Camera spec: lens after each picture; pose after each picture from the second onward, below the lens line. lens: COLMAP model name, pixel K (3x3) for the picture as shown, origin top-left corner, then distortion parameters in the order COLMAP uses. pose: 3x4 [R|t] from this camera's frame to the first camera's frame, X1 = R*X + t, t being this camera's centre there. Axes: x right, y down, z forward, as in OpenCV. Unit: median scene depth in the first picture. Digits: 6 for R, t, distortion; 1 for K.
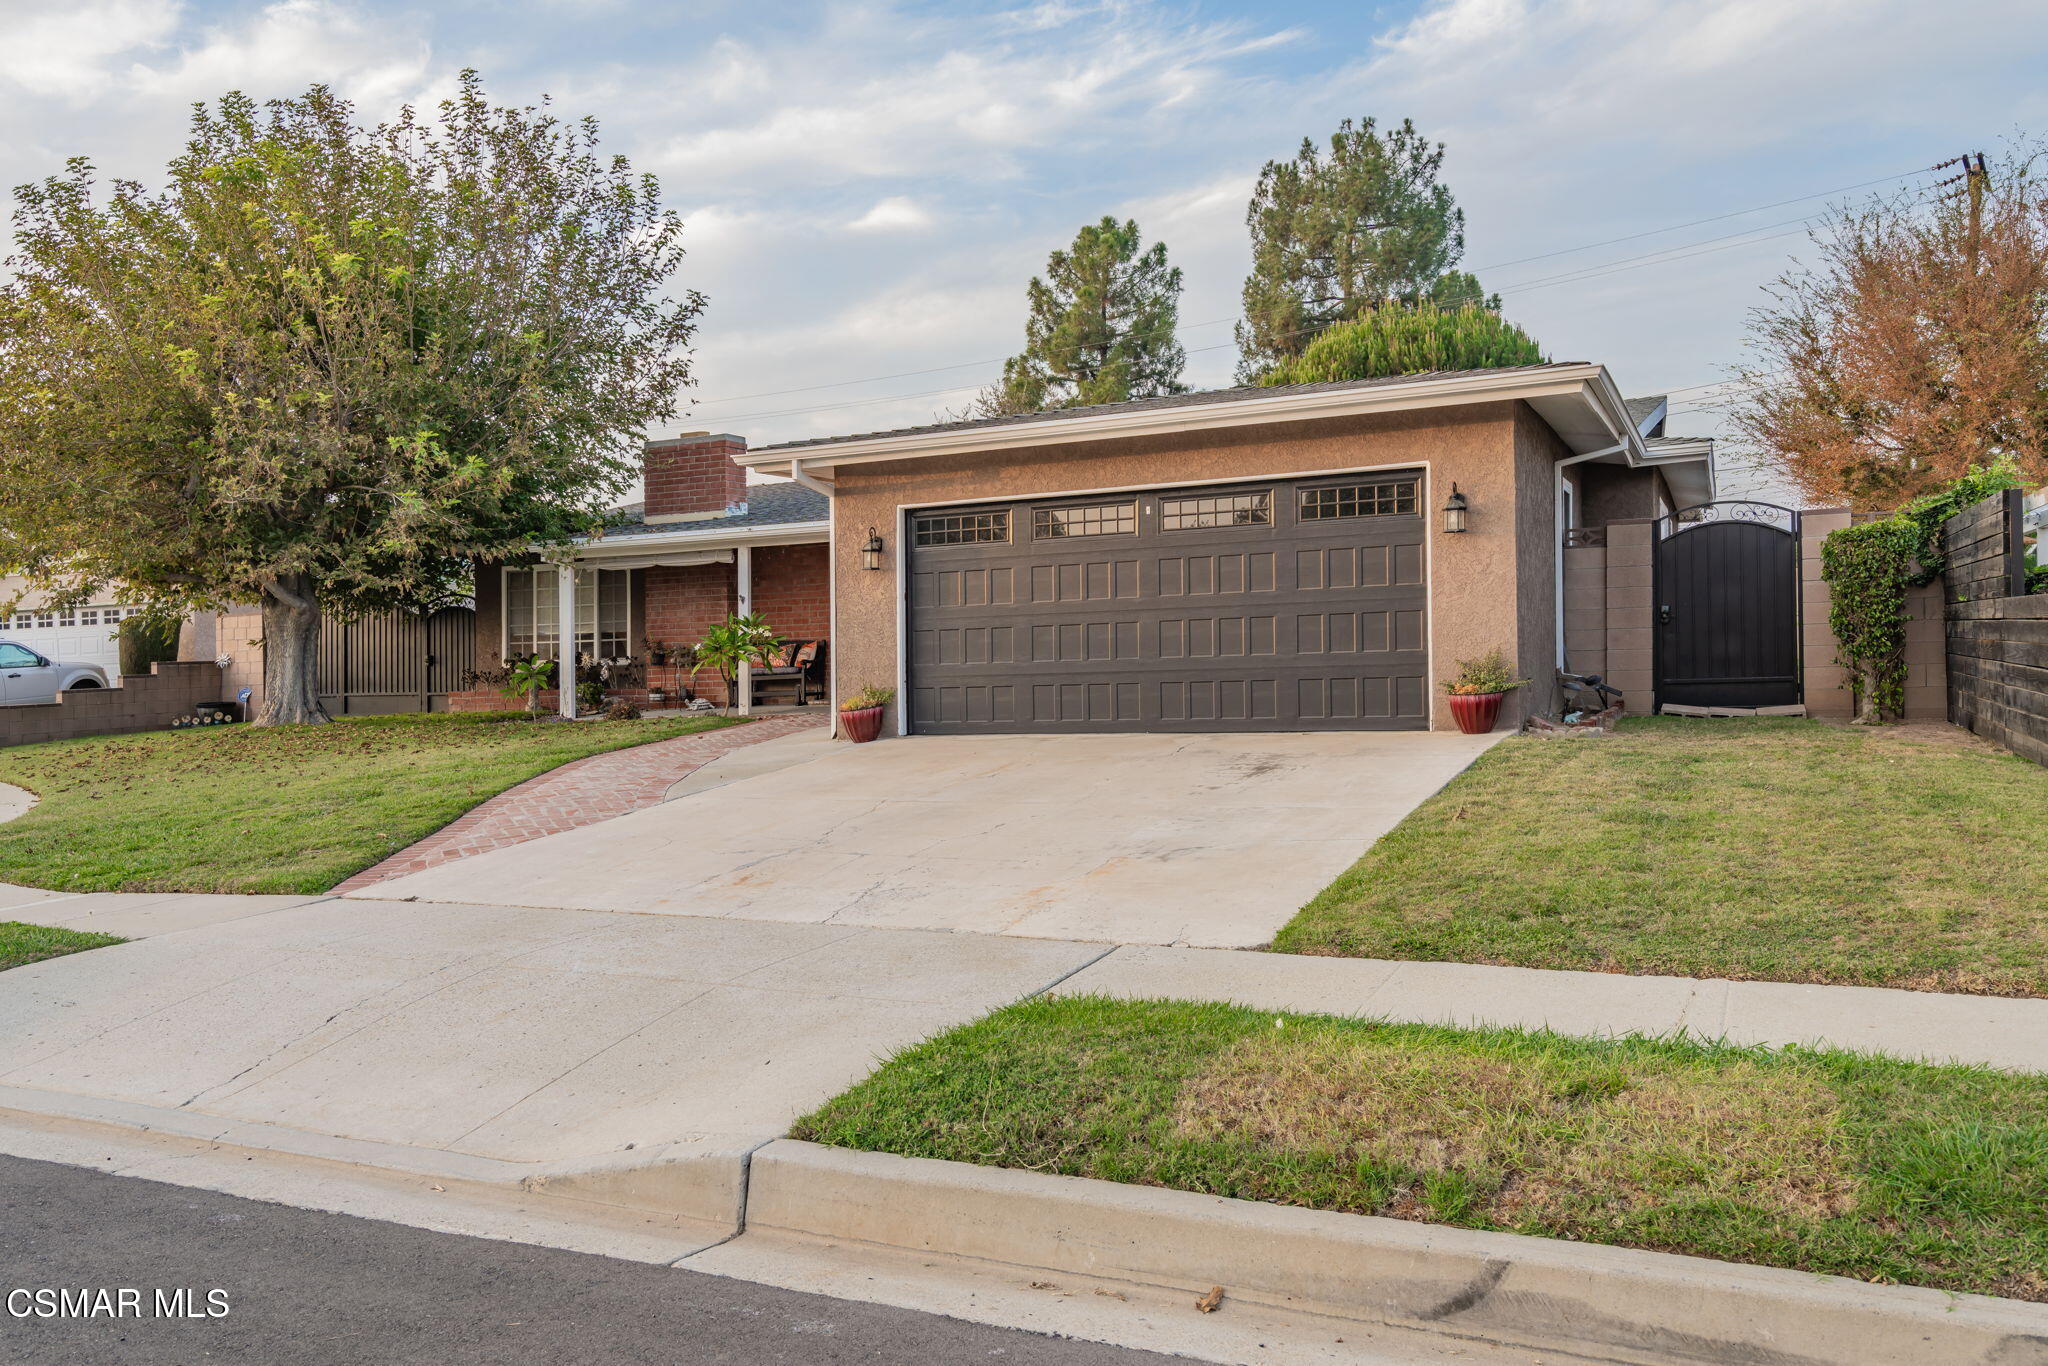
lens RADIAL K [[1540.2, 0, 1023.5], [0, 1540.2, 726.6], [0, 0, 1]] dist [0.047160, 0.000828]
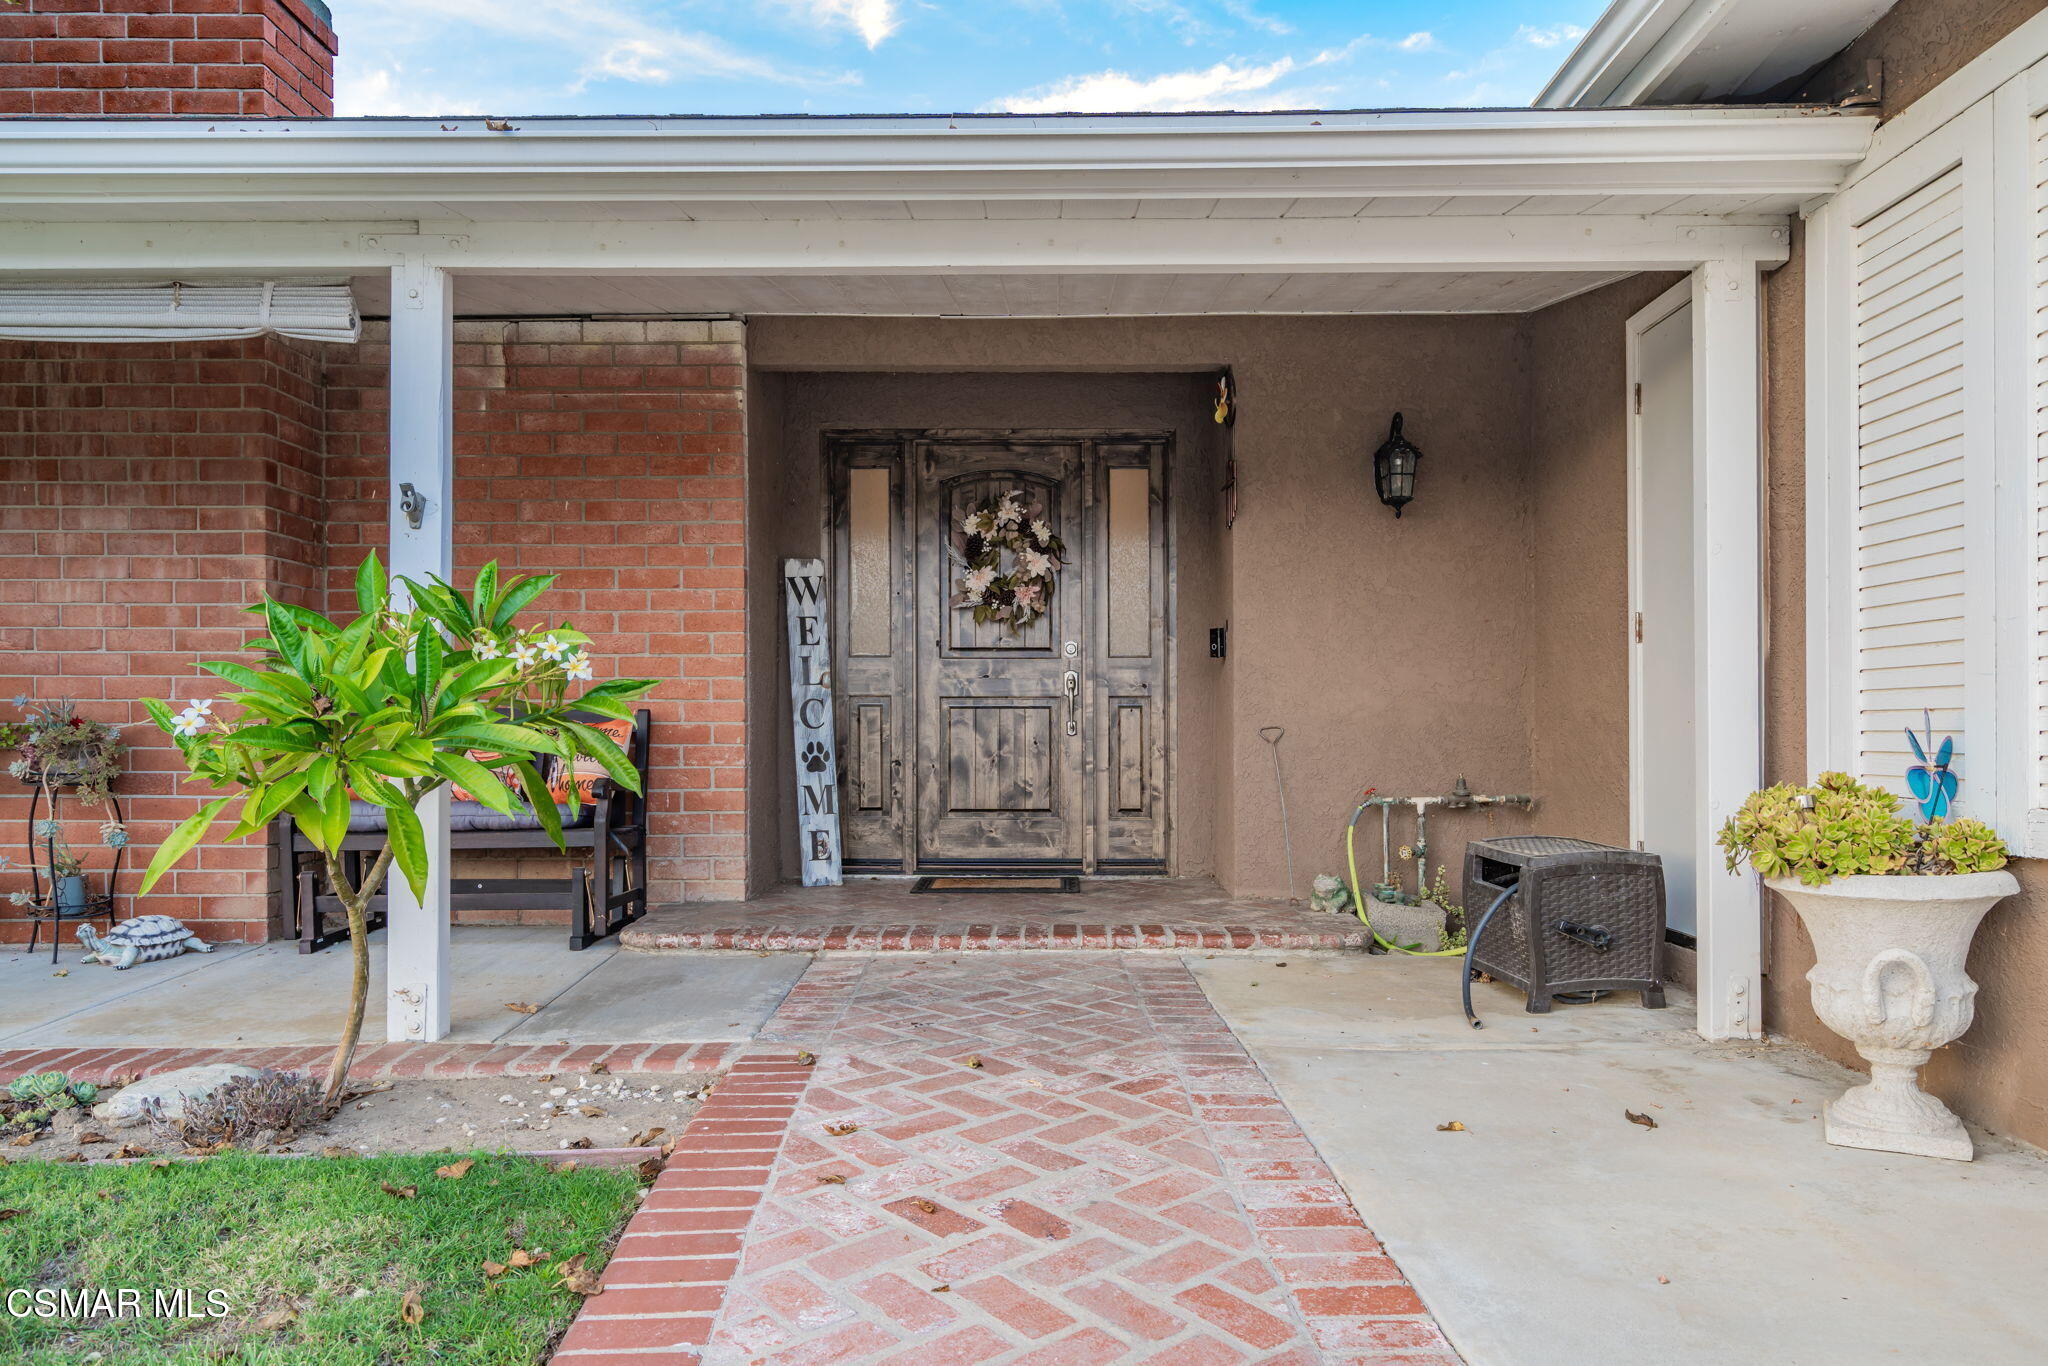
lens RADIAL K [[1243.6, 0, 1020.5], [0, 1243.6, 791.6], [0, 0, 1]] dist [0.001213, 0.000269]
pose [[0.904400, 0.007648, 0.426616, -0.059264], [-0.005748, 0.999967, -0.005741, -0.013832], [-0.426646, 0.002740, 0.904414, 0.266701]]
